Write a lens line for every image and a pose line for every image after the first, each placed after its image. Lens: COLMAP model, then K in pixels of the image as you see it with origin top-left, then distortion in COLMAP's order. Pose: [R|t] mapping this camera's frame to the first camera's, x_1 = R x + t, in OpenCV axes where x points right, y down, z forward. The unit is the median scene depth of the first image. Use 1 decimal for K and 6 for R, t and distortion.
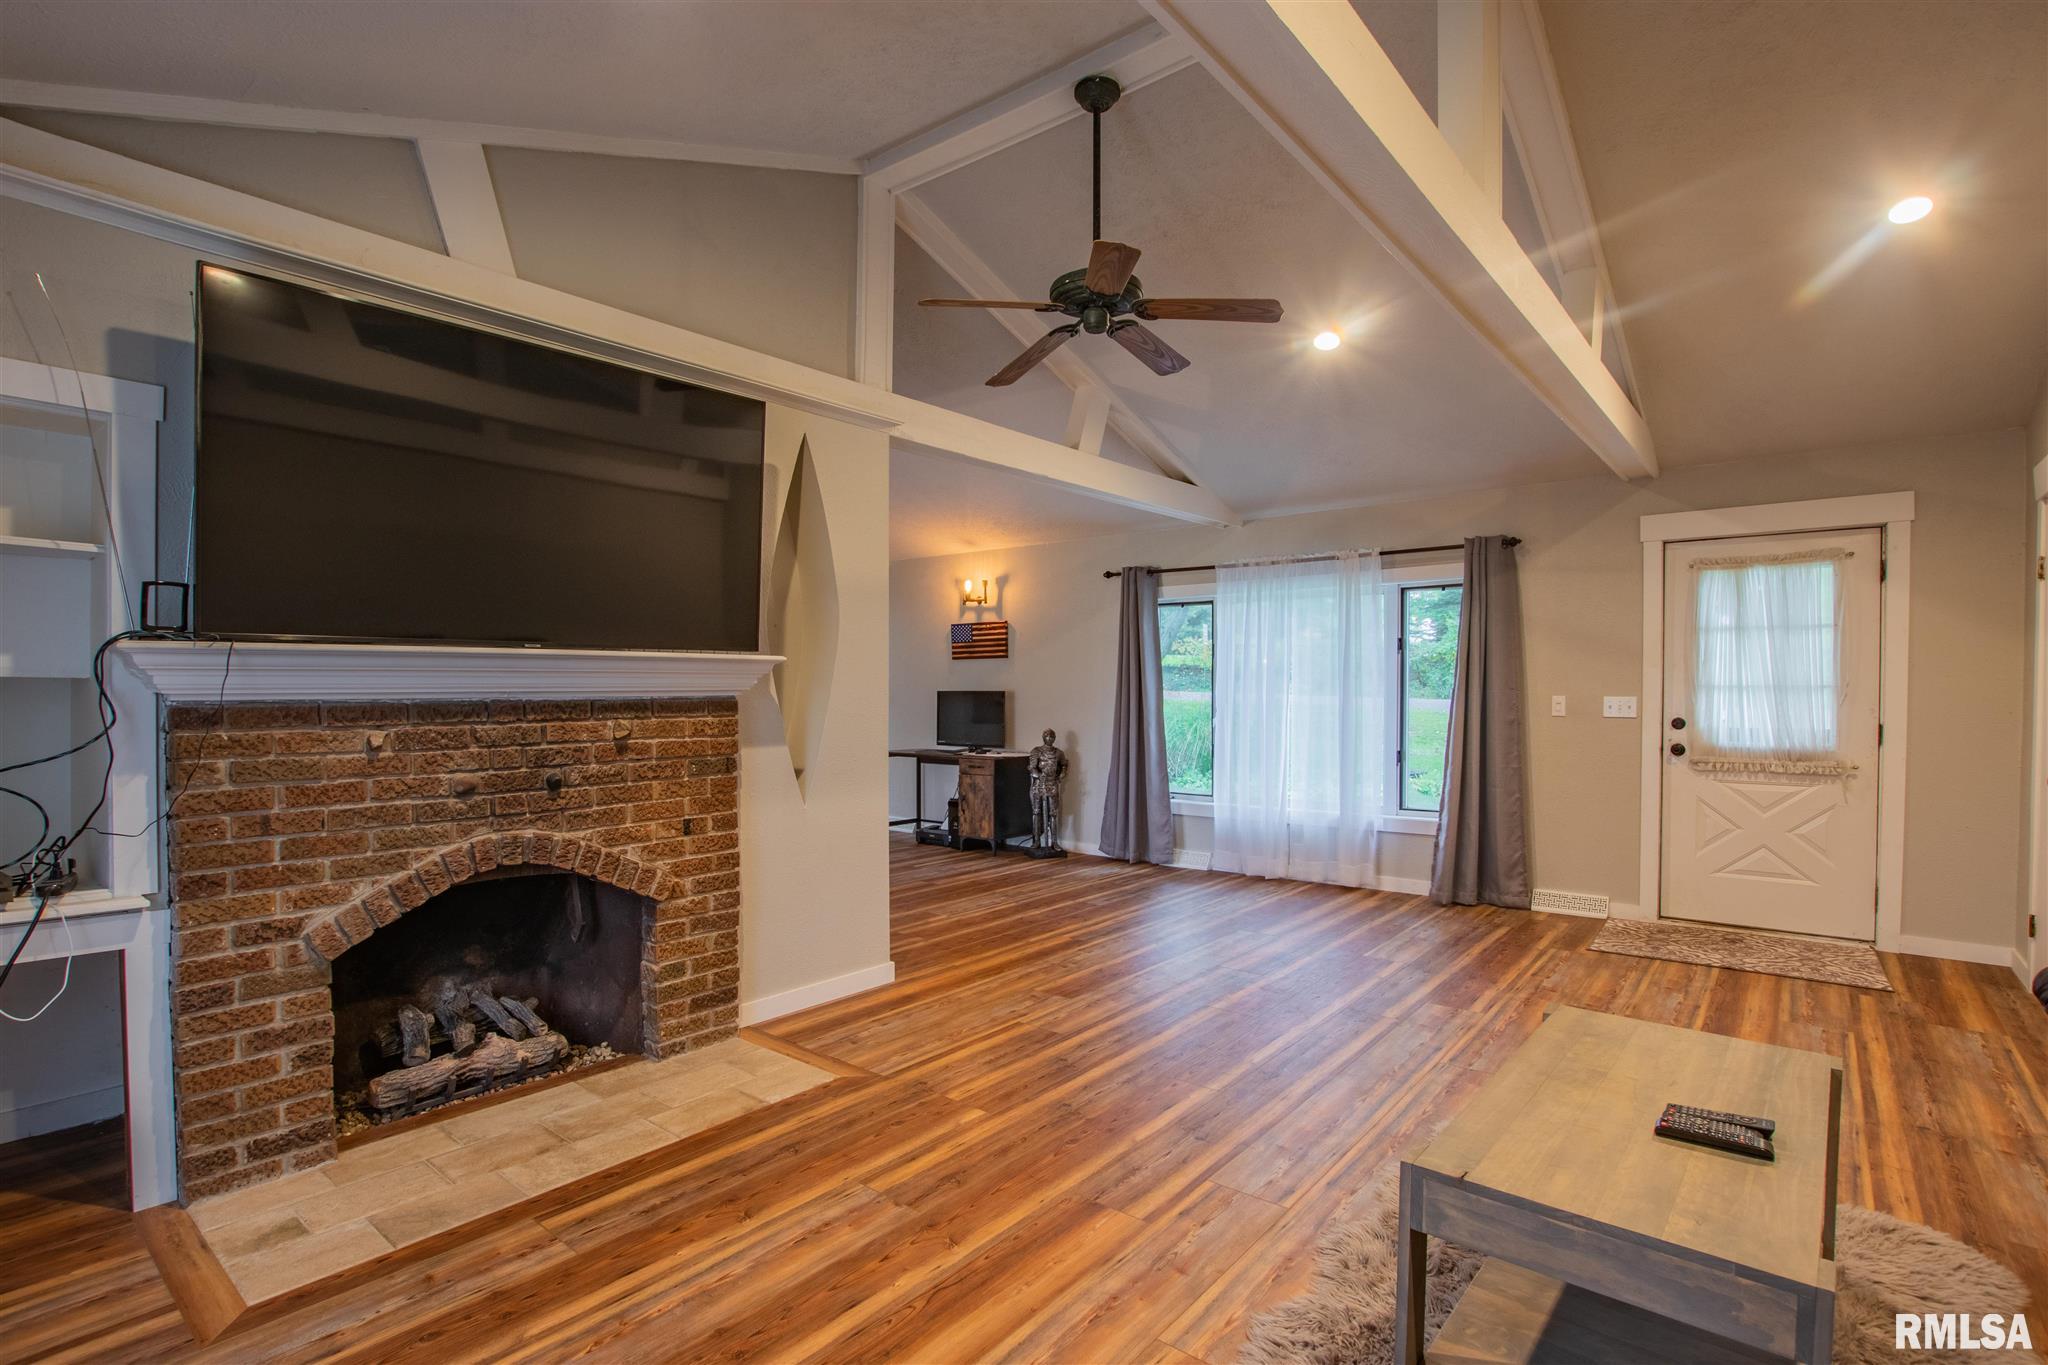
lens RADIAL K [[1003.5, 0, 1025.9], [0, 1003.5, 695.7], [0, 0, 1]] dist [-0.005525, -0.000440]
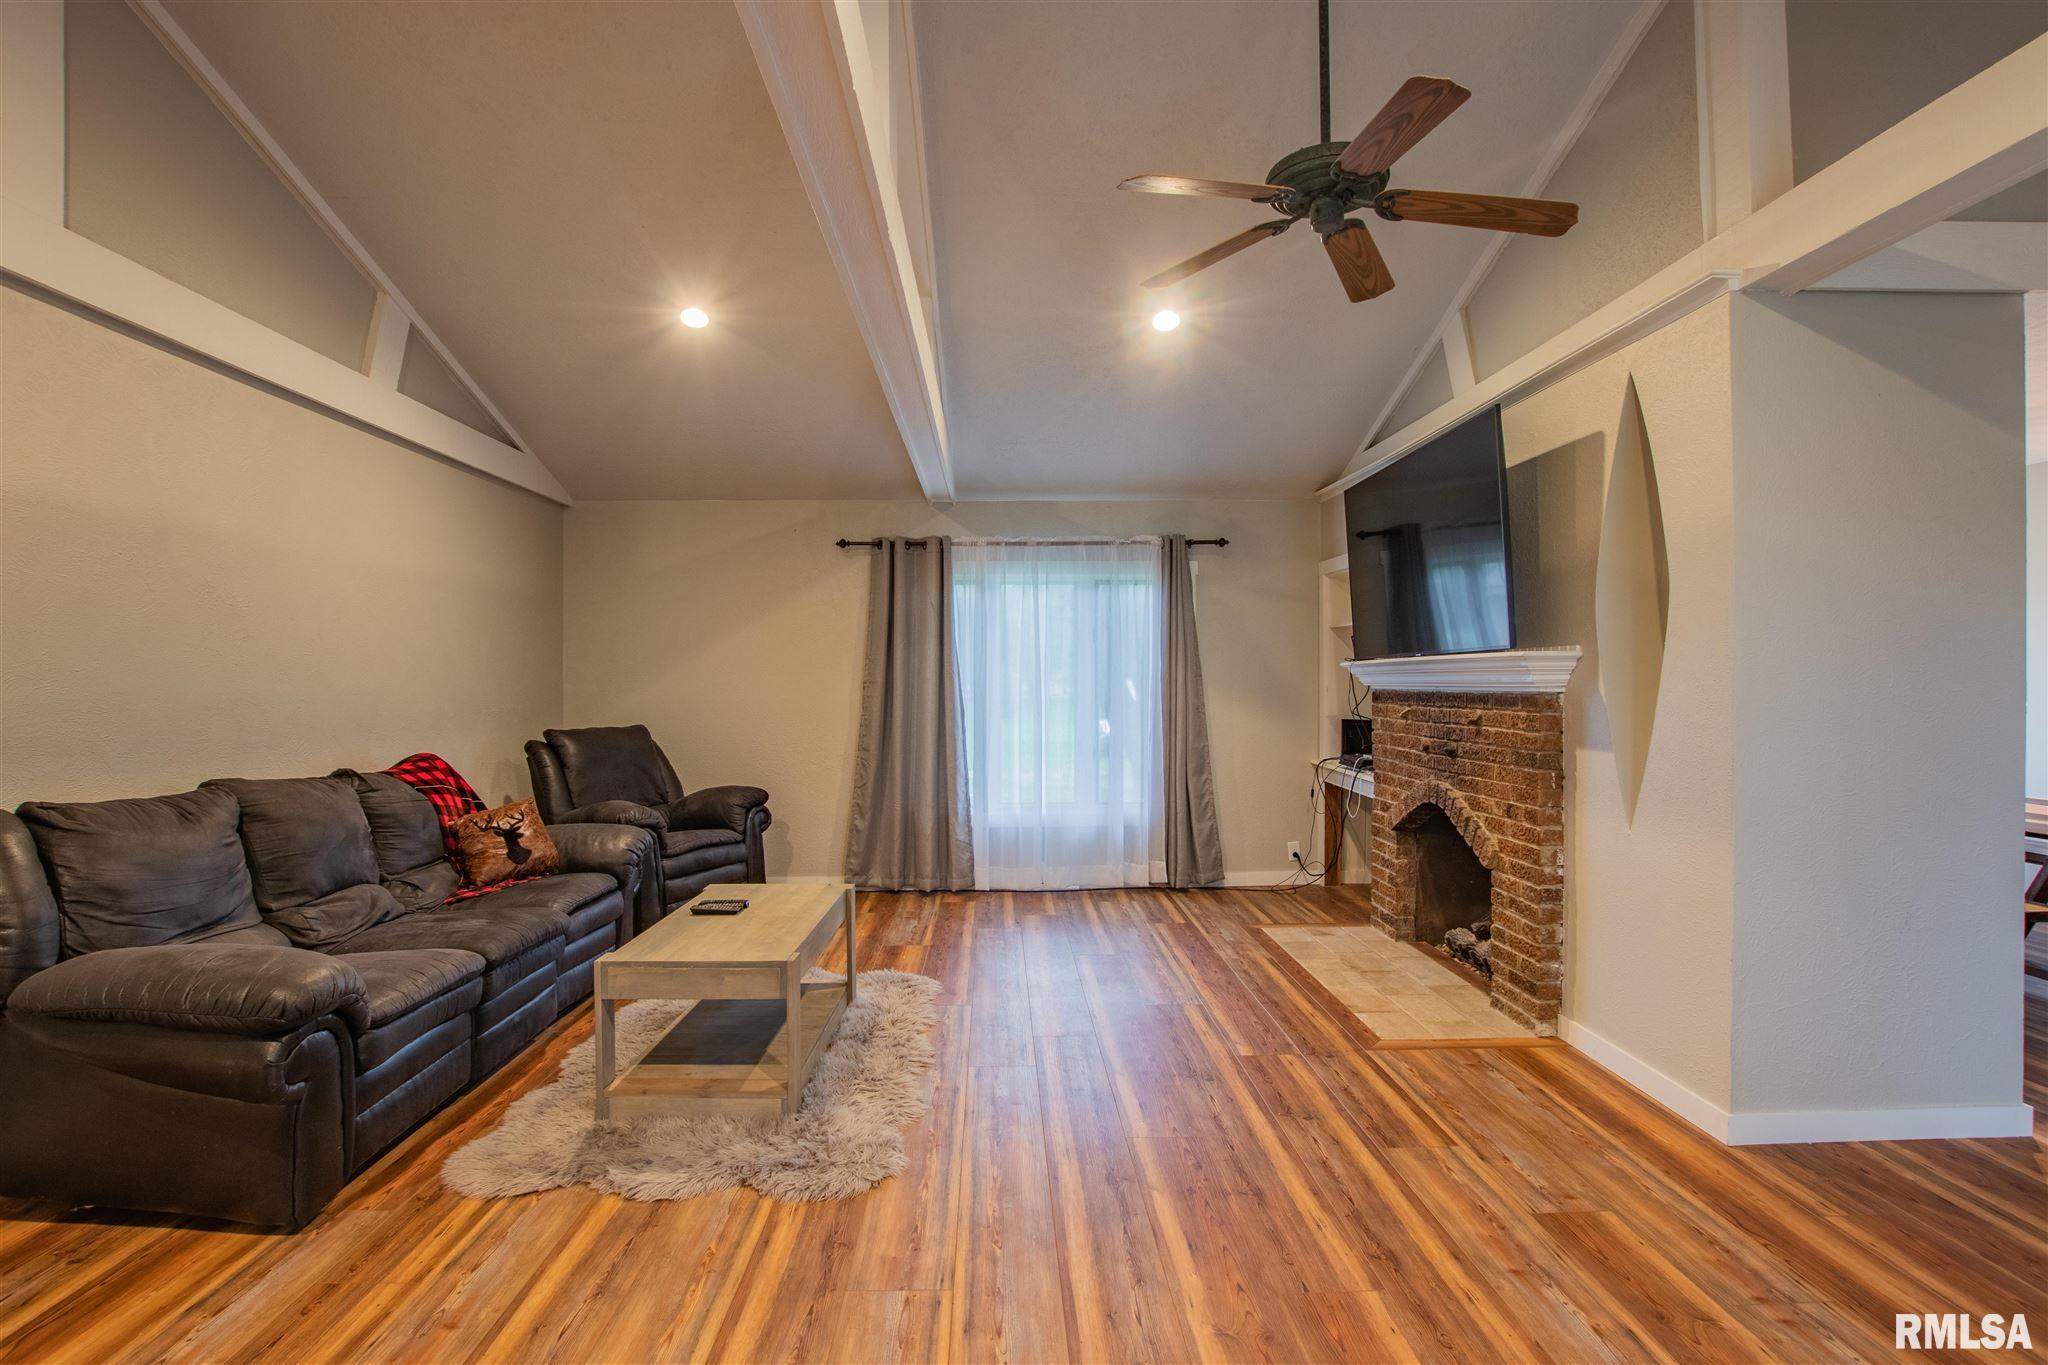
lens RADIAL K [[1003.5, 0, 1025.6], [0, 1003.5, 673.8], [0, 0, 1]] dist [-0.005525, -0.000440]
pose [[-0.760914, -0.004470, -0.648837, 0.769947], [-0.006480, 0.999979, 0.000711, -0.015963], [0.648820, 0.004746, -0.760927, 1.476609]]
